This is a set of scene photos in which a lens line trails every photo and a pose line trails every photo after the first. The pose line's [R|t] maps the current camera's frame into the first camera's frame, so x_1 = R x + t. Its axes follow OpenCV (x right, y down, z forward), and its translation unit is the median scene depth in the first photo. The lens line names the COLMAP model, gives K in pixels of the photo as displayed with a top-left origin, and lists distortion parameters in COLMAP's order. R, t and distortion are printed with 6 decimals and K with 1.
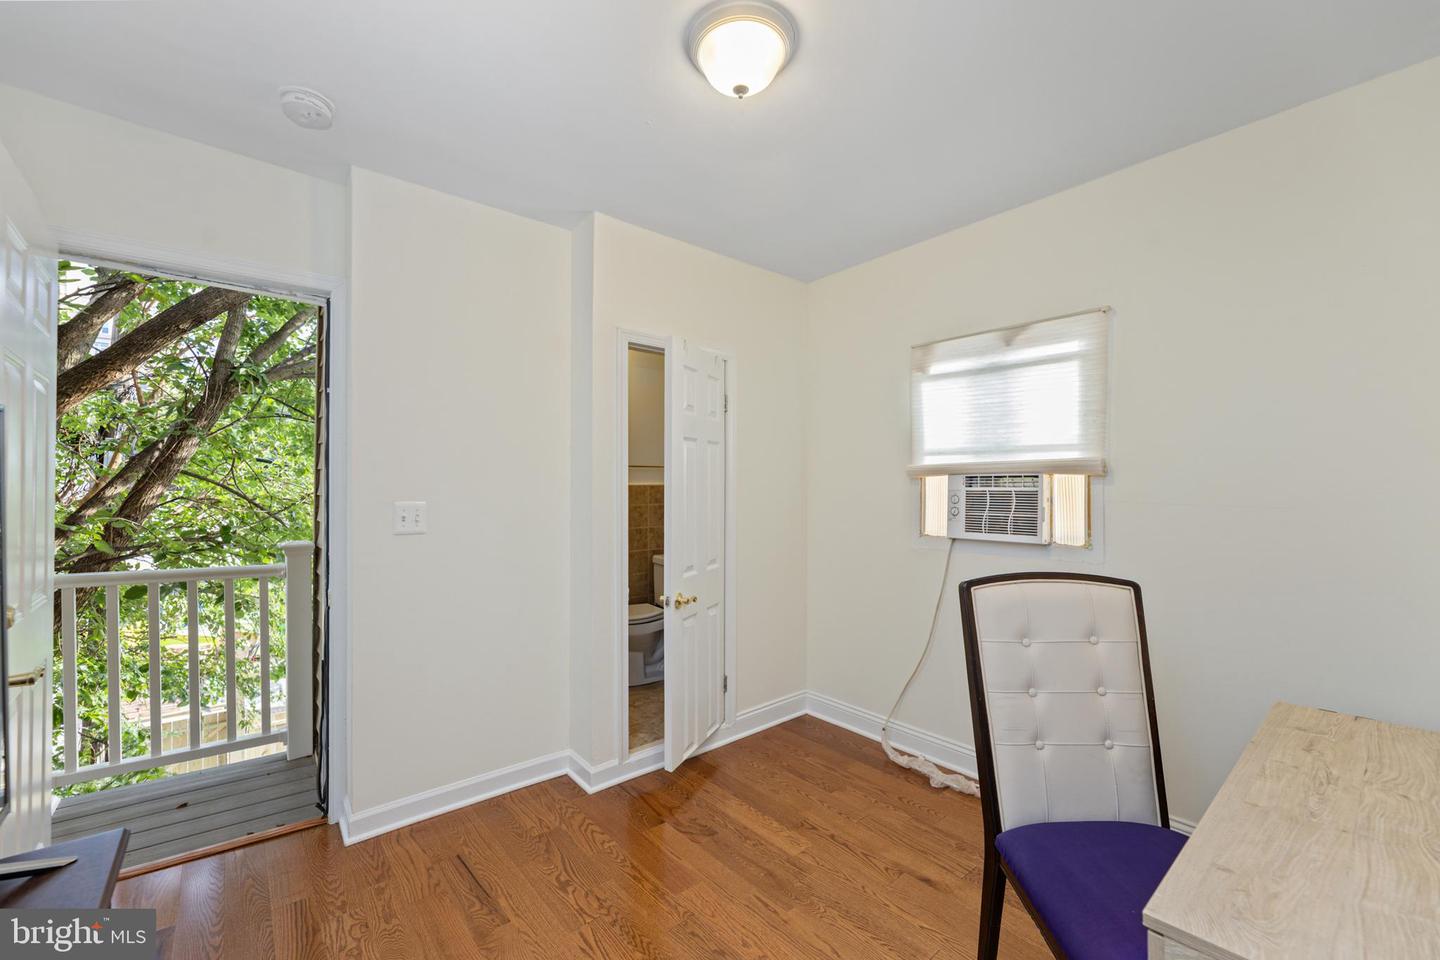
lens RADIAL K [[583.0, 0, 720.2], [0, 583.0, 486.4], [0, 0, 1]] dist [-0.003602, -0.000918]
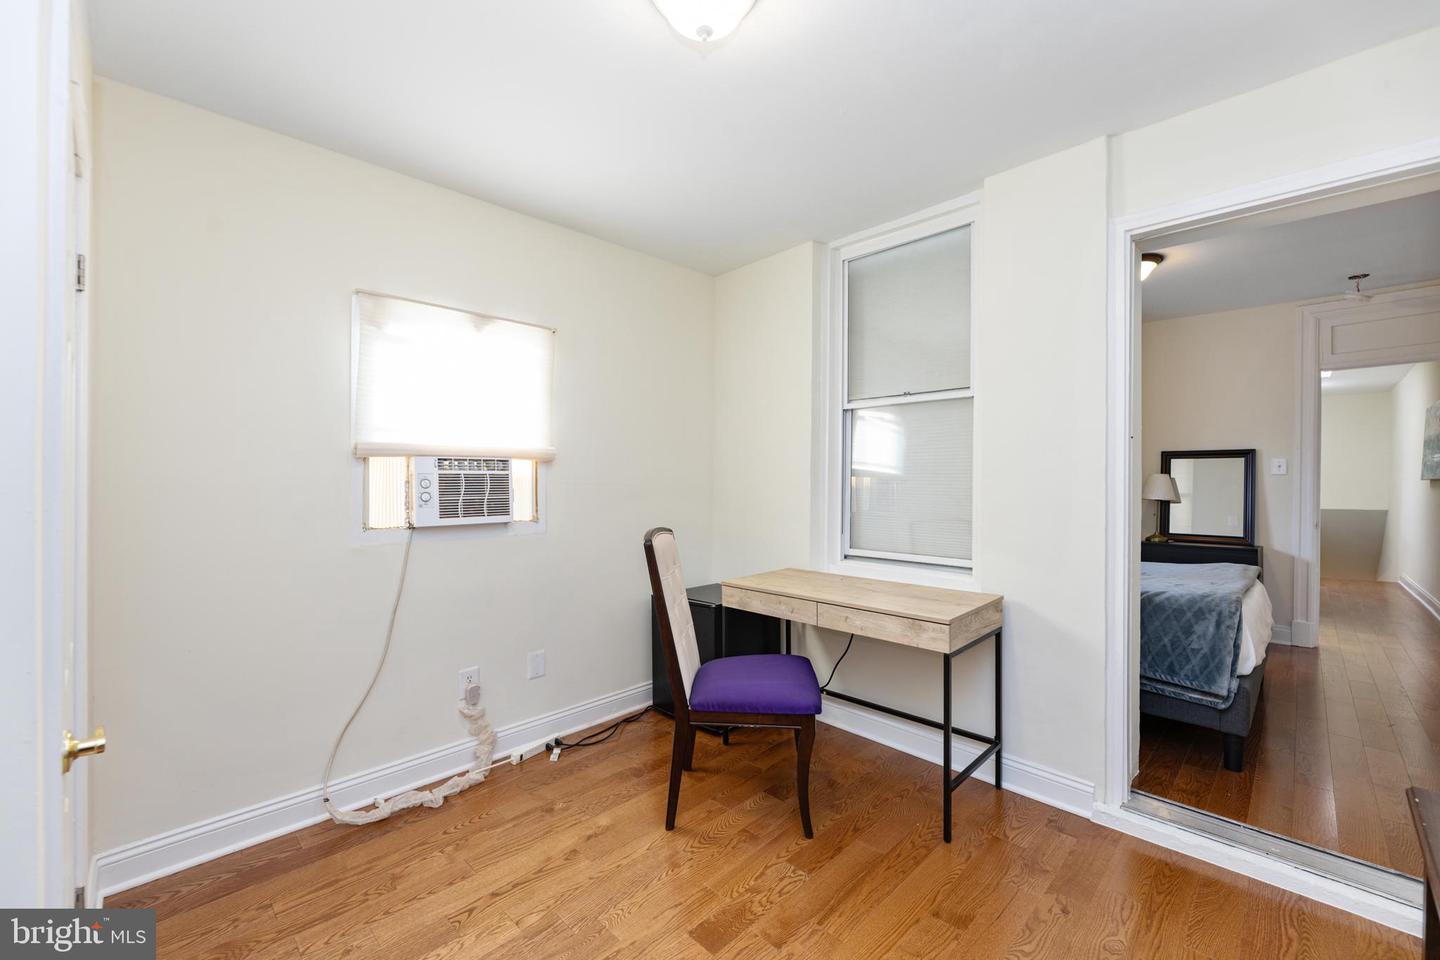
lens RADIAL K [[583.0, 0, 720.9], [0, 583.0, 479.6], [0, 0, 1]] dist [-0.003602, -0.000918]
pose [[-0.093423, -0.000027, 0.995627, -0.512982], [-0.004960, 0.999988, -0.000439, 0.013941], [-0.995614, -0.004979, -0.093421, 0.603035]]
